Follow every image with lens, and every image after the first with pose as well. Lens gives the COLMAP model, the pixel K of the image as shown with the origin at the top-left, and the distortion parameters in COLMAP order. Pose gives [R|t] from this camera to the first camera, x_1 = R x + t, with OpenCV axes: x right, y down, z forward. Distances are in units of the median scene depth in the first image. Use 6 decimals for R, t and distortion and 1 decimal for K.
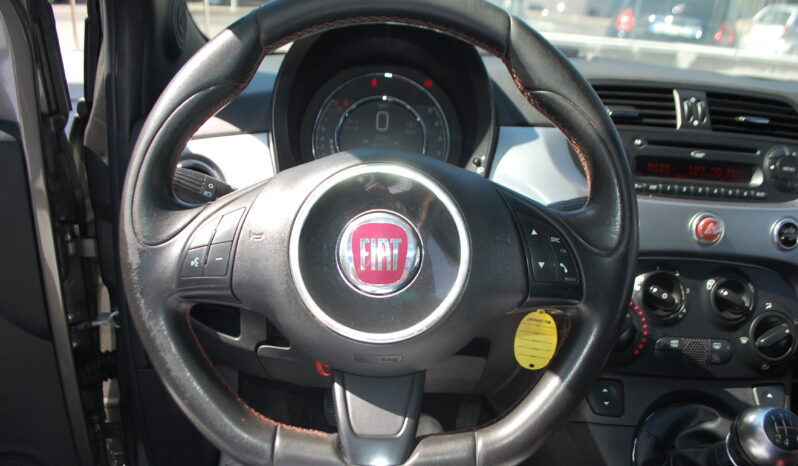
lens RADIAL K [[648.5, 0, 401.4], [0, 648.5, 241.6], [0, 0, 1]] dist [-0.059810, 0.002794]
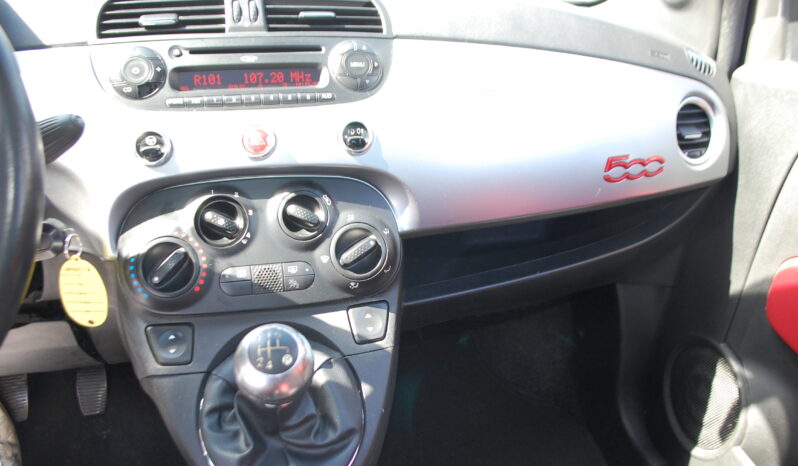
lens RADIAL K [[648.5, 0, 401.4], [0, 648.5, 241.6], [0, 0, 1]] dist [-0.059810, 0.002794]
pose [[0.976619, -0.137796, 0.165009, 0.496162], [0.130585, 0.989975, 0.053829, 0.095297], [-0.170772, -0.031022, 0.984822, 0.080656]]
